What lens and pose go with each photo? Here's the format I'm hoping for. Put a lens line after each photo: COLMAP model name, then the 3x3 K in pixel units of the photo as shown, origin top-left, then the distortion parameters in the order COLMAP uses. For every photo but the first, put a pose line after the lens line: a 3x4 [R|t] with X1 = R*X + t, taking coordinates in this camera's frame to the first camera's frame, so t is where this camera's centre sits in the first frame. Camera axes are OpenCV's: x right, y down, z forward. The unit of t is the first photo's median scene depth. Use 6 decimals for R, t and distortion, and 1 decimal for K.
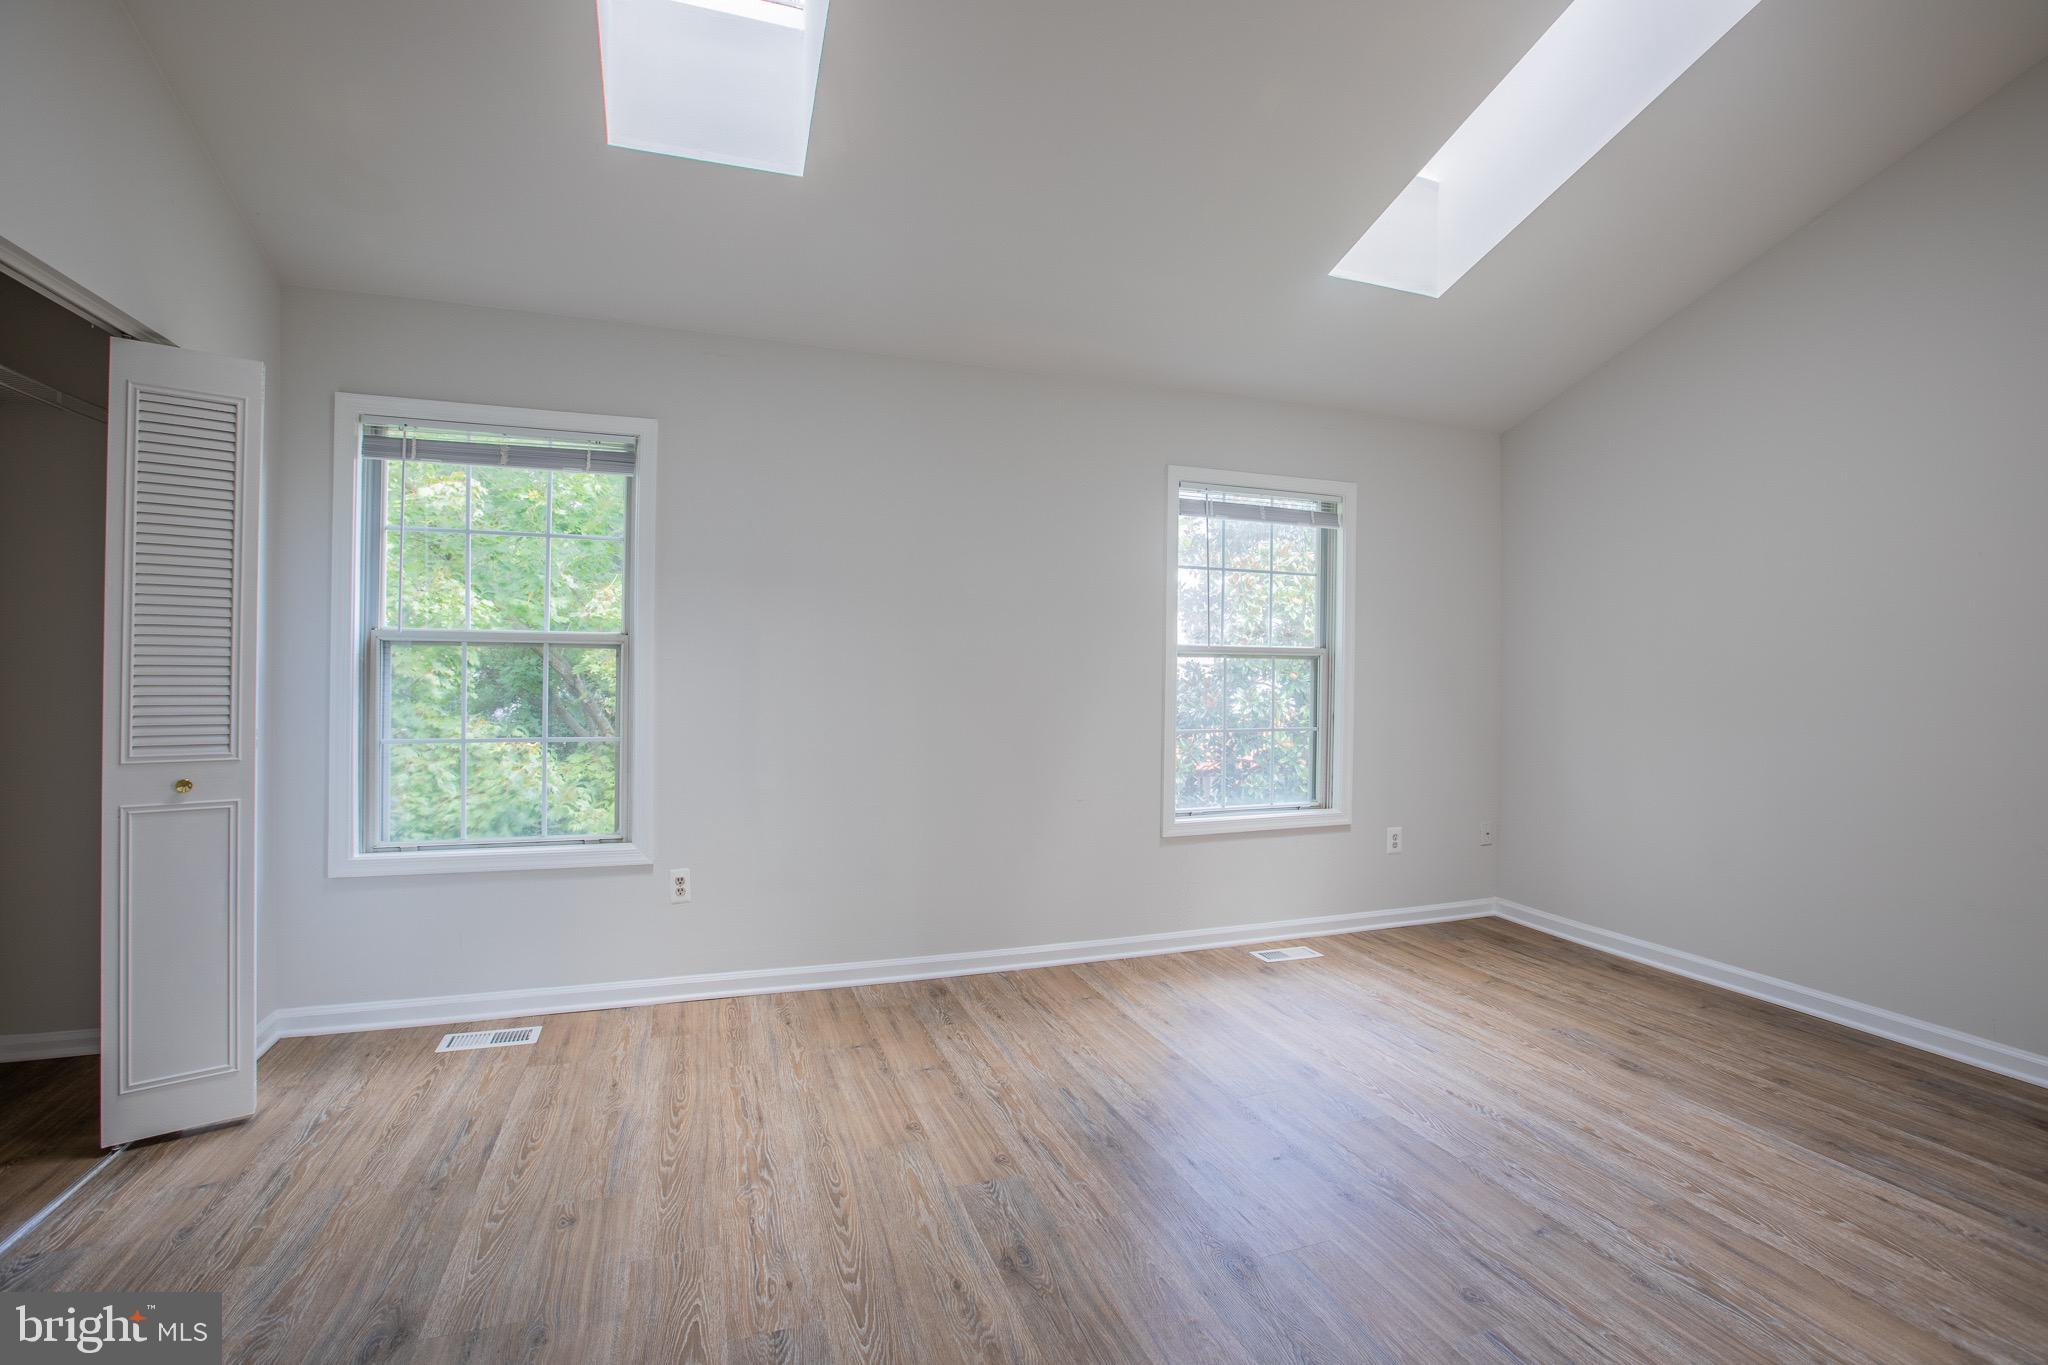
lens RADIAL K [[939.1, 0, 1032.3], [0, 939.1, 676.2], [0, 0, 1]] dist [-0.030056, 0.007731]
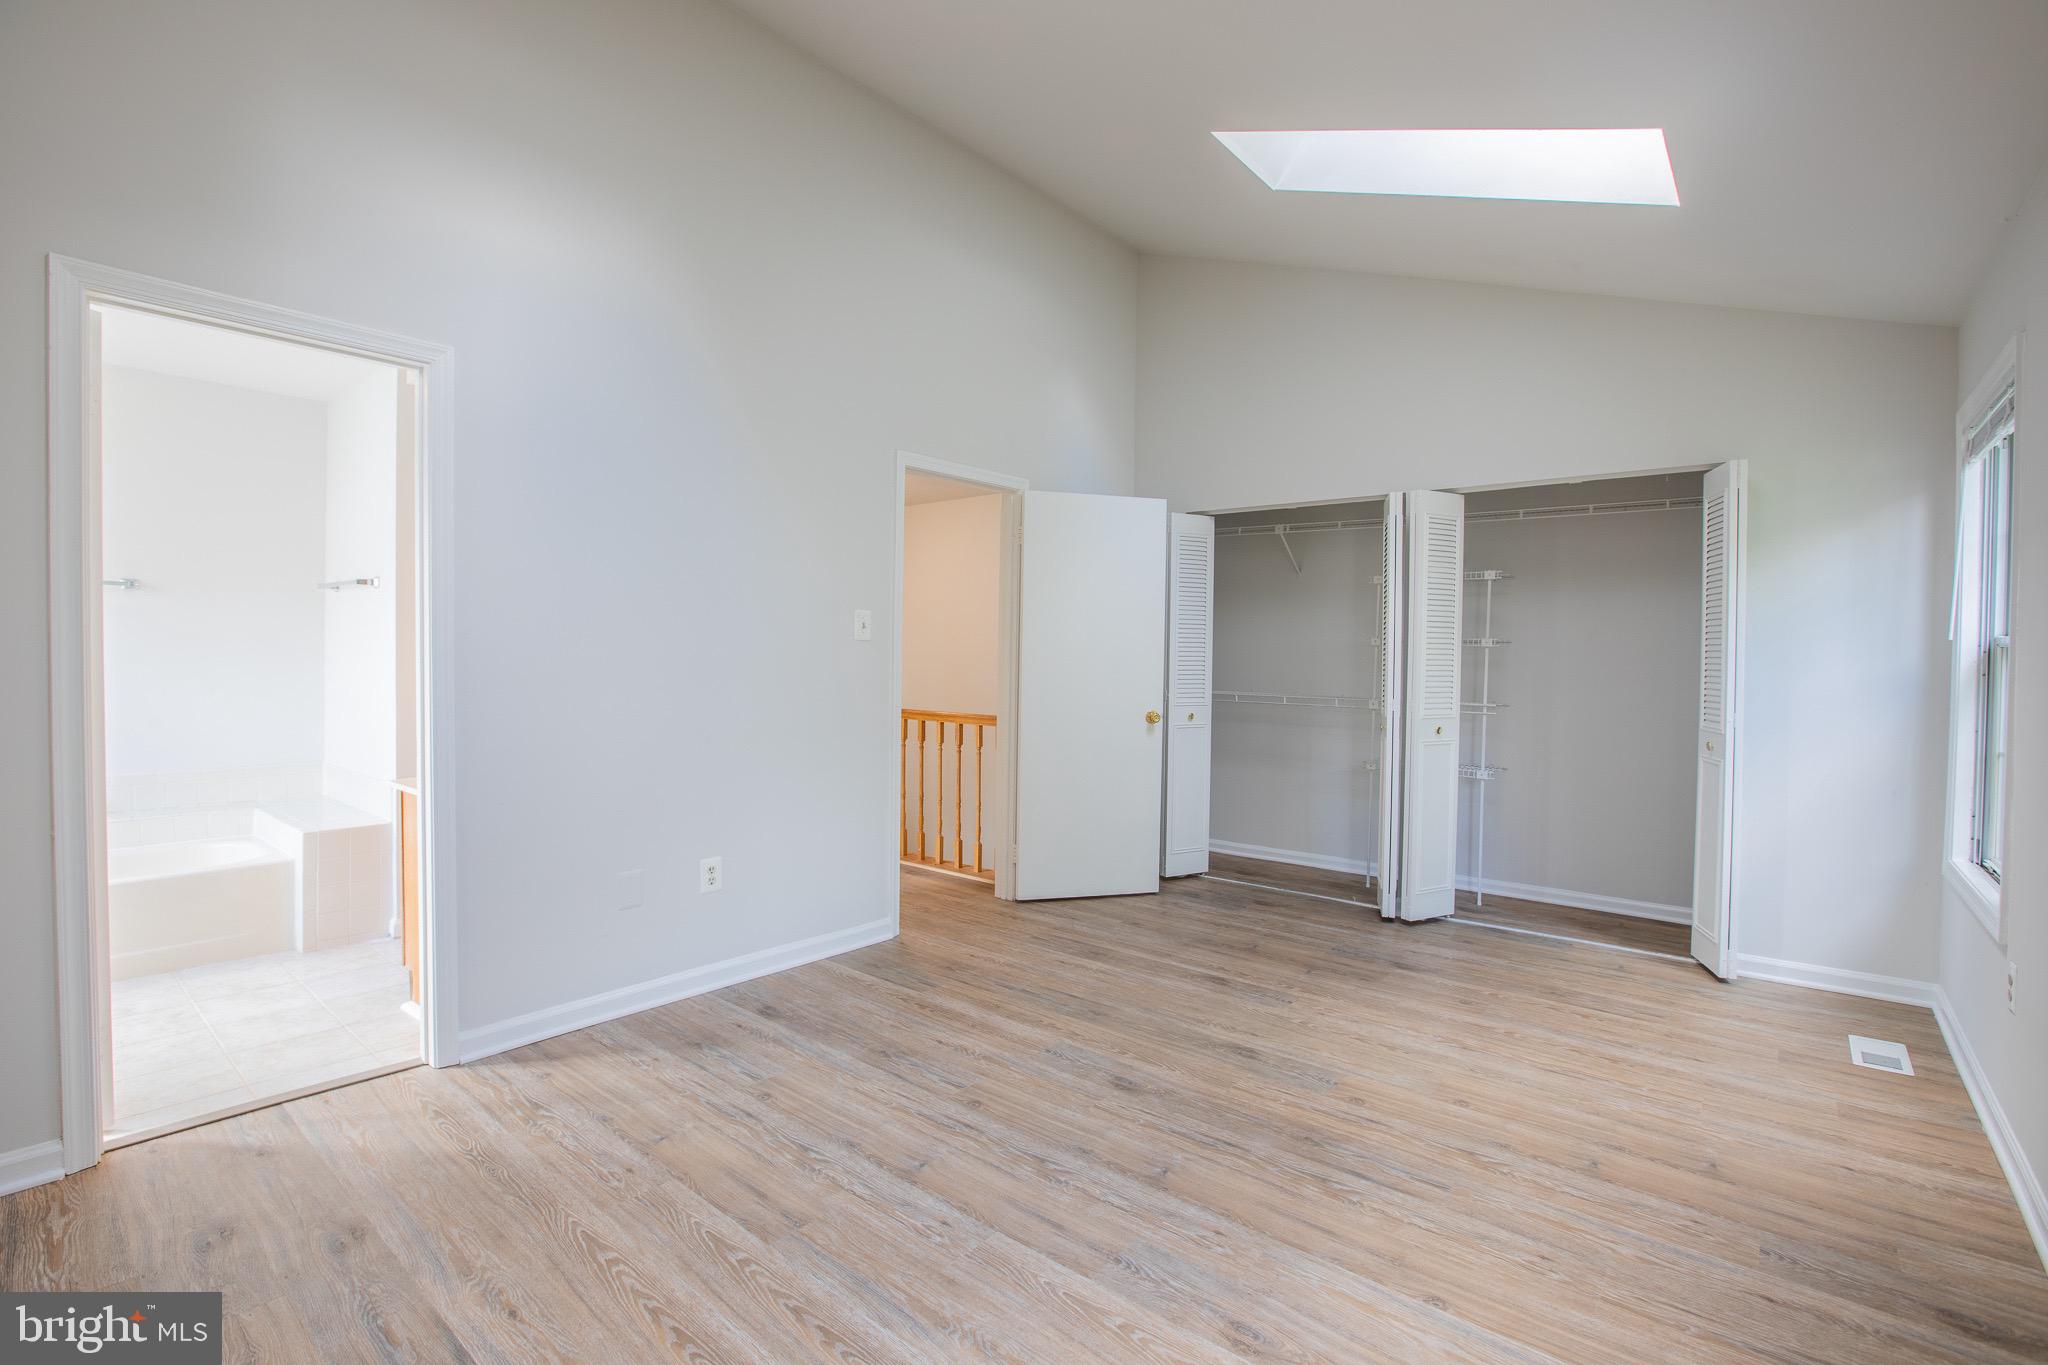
lens RADIAL K [[939.1, 0, 1038.7], [0, 939.1, 684.4], [0, 0, 1]] dist [-0.030056, 0.007731]
pose [[-0.860018, -0.009480, -0.510175, 0.853617], [-0.026577, 0.999303, 0.026232, -0.002946], [0.509570, 0.036118, -0.859671, 1.707639]]
